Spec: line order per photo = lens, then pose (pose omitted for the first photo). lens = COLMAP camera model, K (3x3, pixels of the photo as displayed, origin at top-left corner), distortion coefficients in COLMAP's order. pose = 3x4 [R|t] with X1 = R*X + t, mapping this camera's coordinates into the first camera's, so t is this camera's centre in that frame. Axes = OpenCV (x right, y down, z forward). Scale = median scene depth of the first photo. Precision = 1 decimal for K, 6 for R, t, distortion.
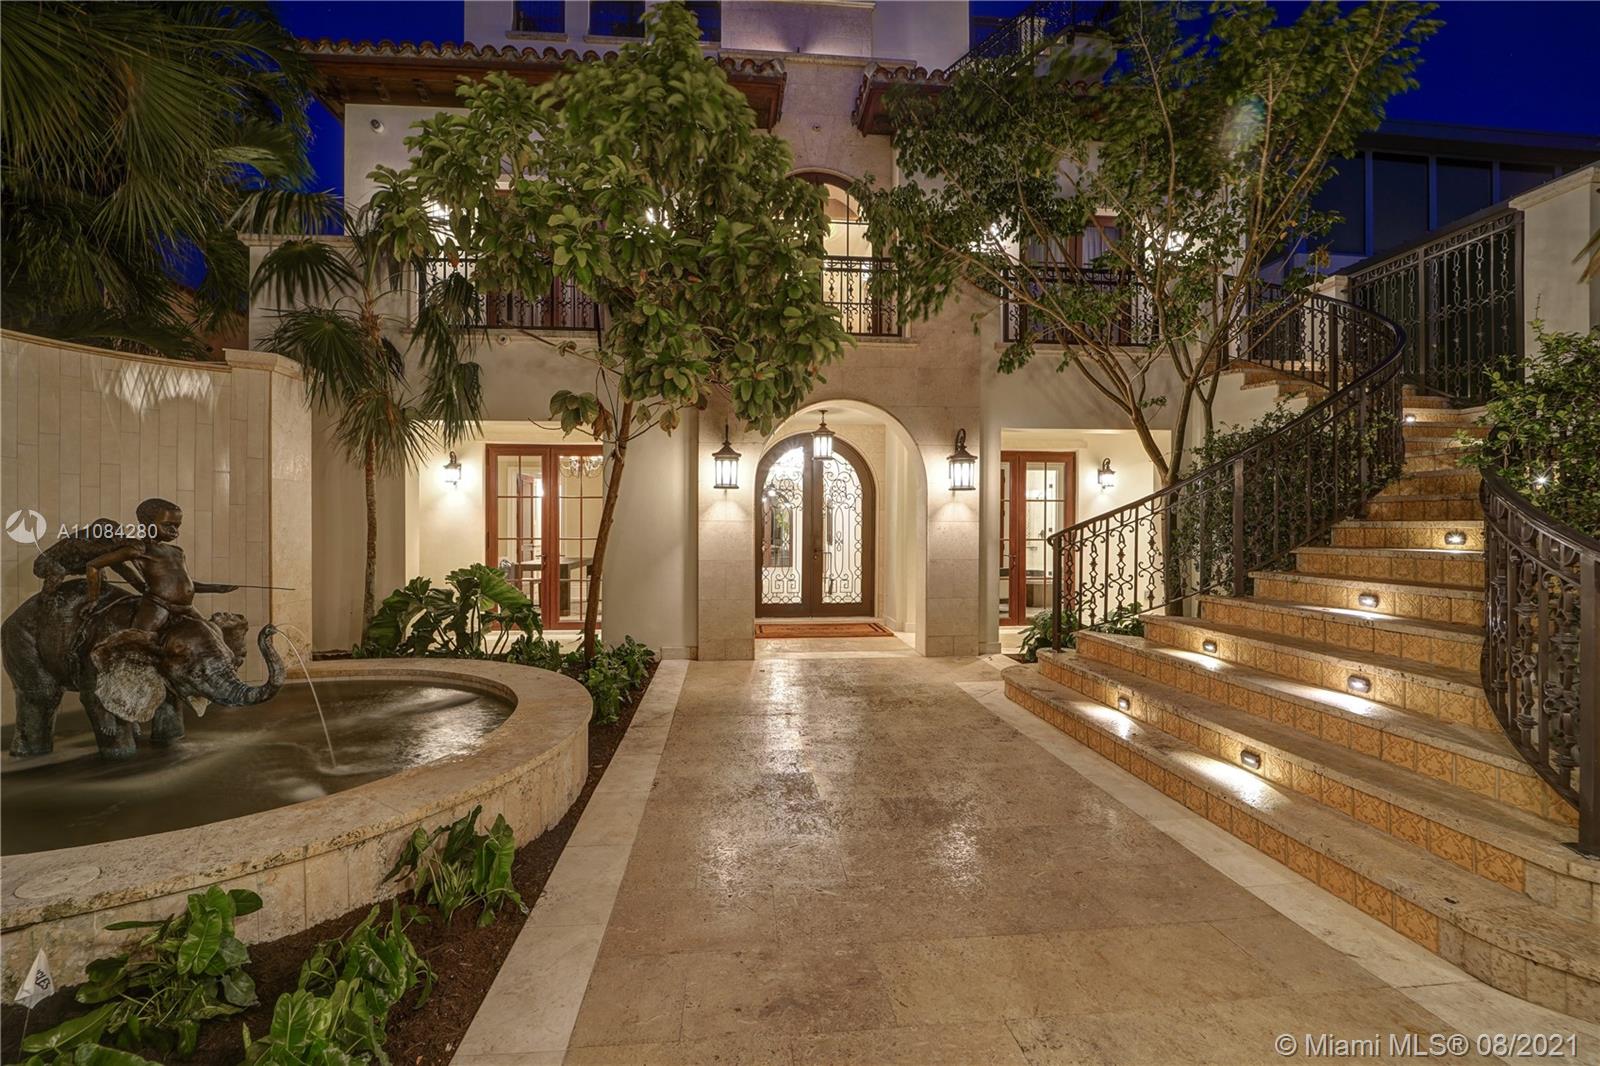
lens RADIAL K [[666.2, 0, 702.7], [0, 666.2, 530.0], [0, 0, 1]] dist [-0.008346, -0.001180]
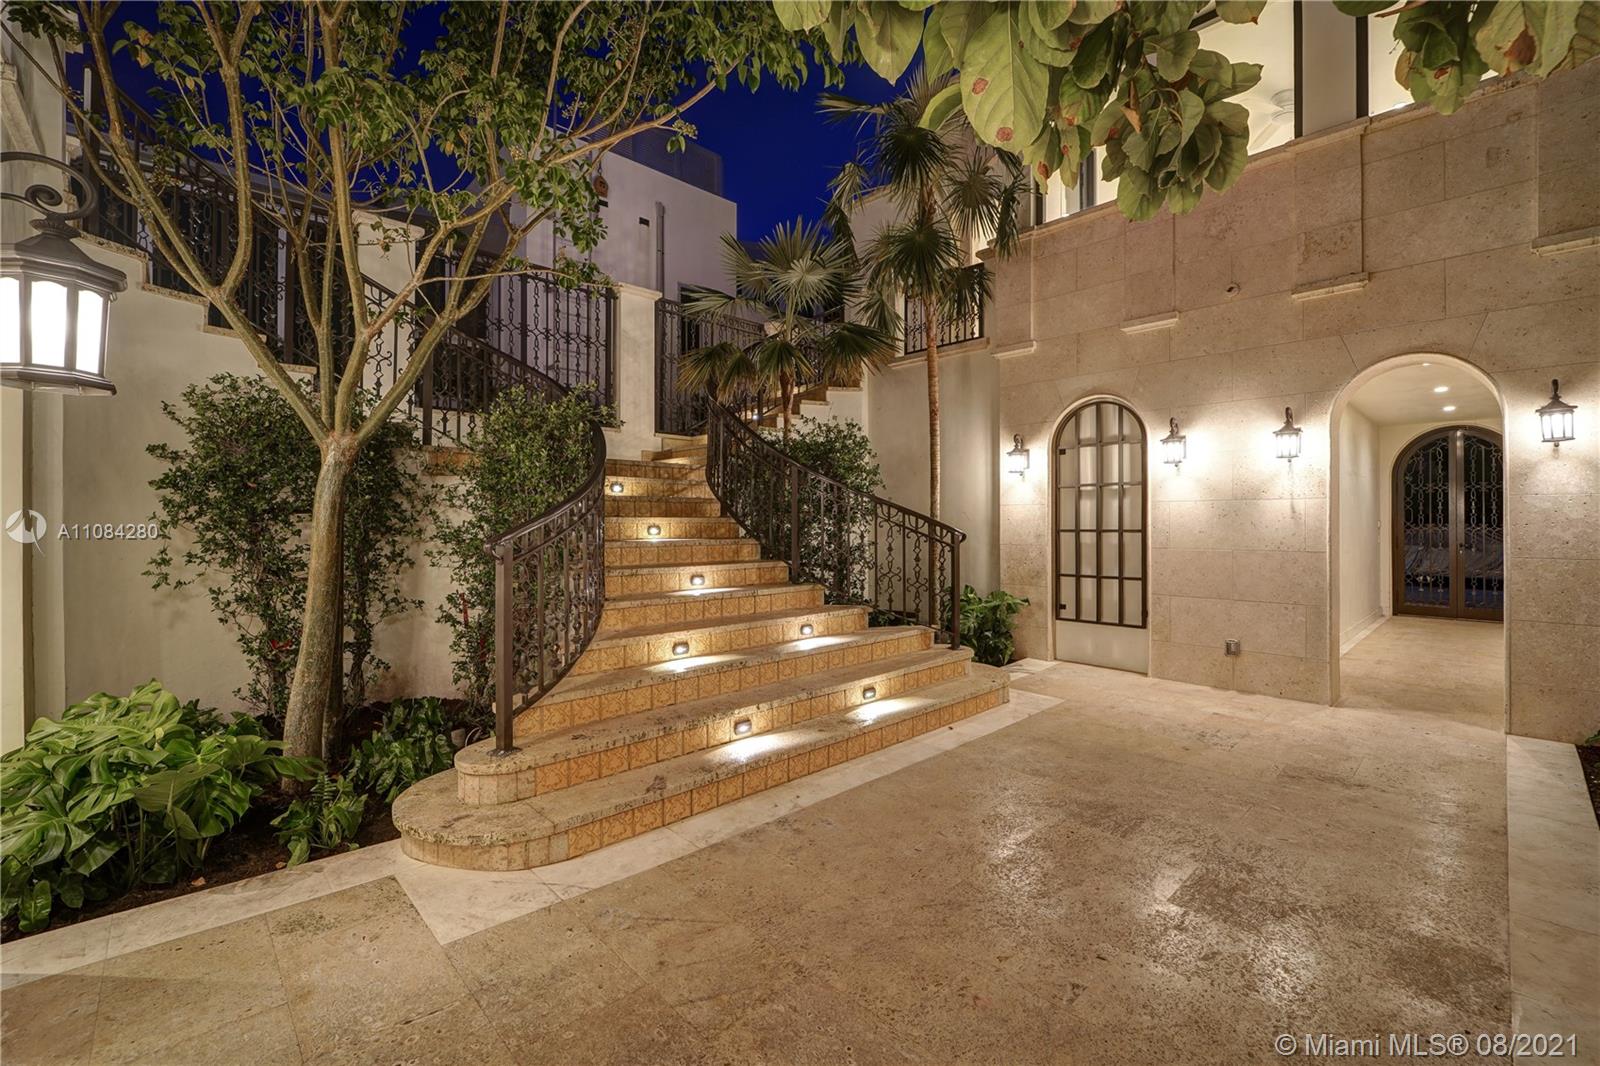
lens RADIAL K [[666.2, 0, 832.0], [0, 666.2, 520.8], [0, 0, 1]] dist [-0.008346, -0.001180]
pose [[-0.732853, 0.003886, 0.680375, -0.037866], [-0.001225, 0.999975, -0.007031, 0.002180], [-0.680385, -0.005986, -0.732830, 1.756978]]
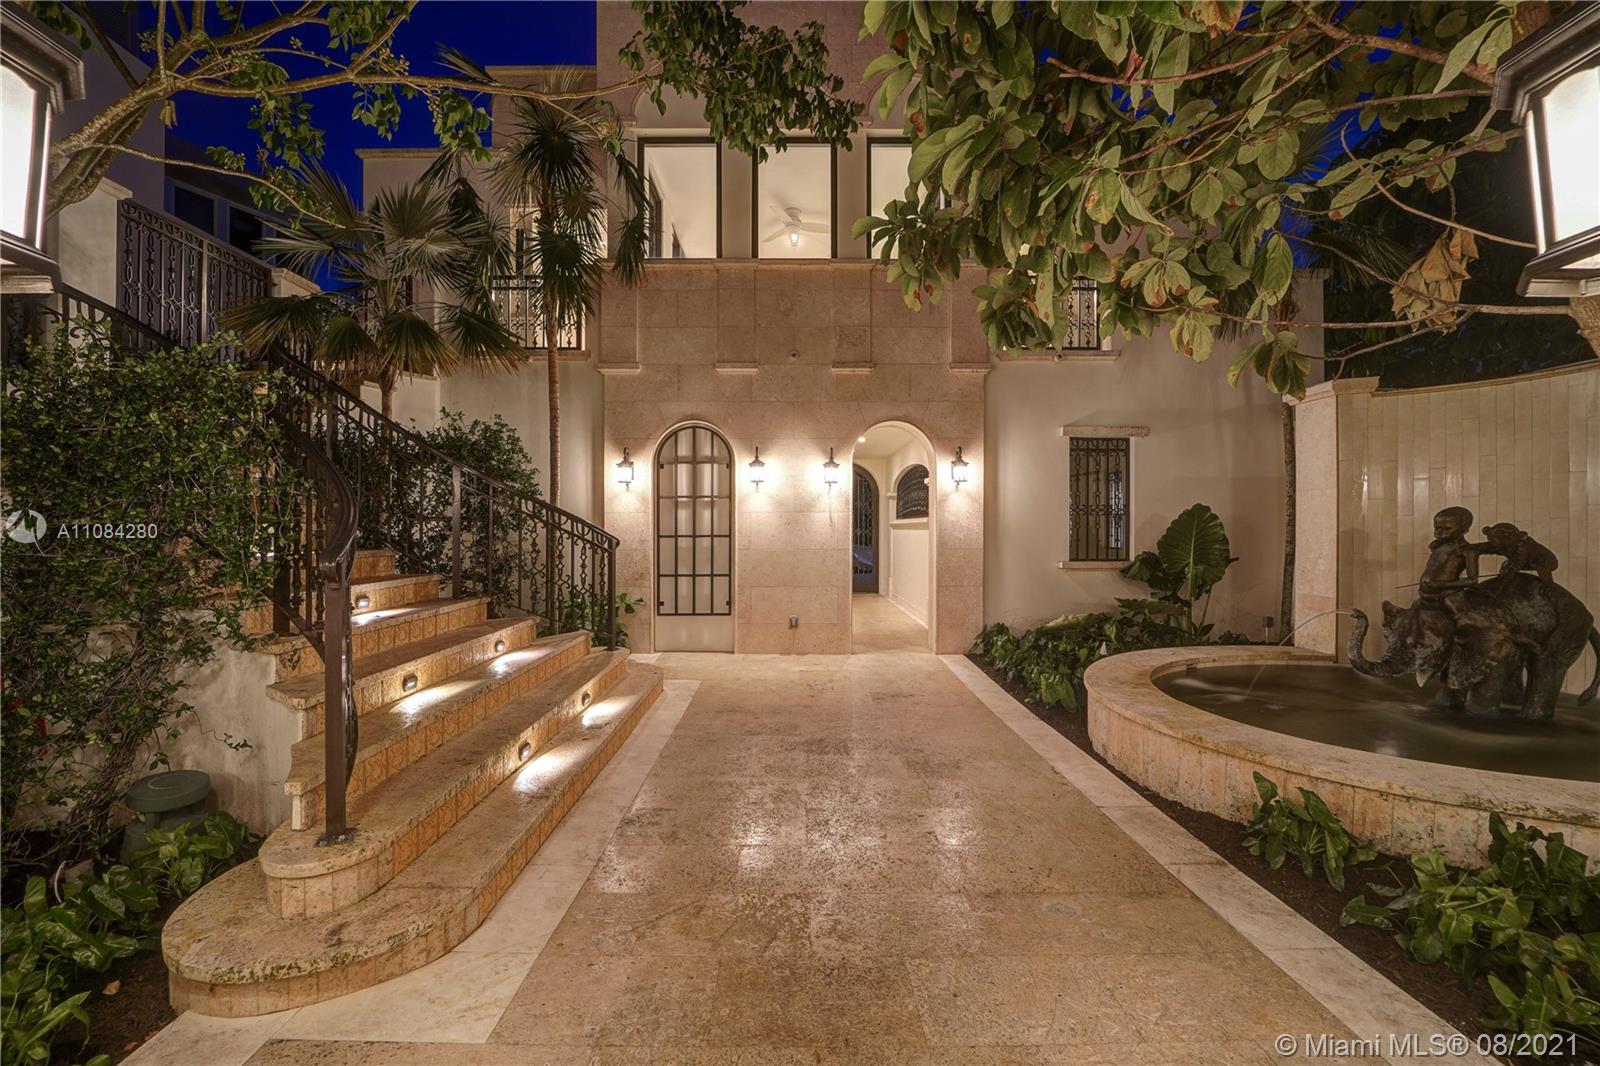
lens RADIAL K [[666.2, 0, 800.5], [0, 666.2, 528.0], [0, 0, 1]] dist [-0.008346, -0.001180]
pose [[-0.998616, 0.003514, -0.052483, 0.388924], [0.003692, 0.999988, -0.003292, -0.001235], [0.052470, -0.003482, -0.998616, 2.046652]]
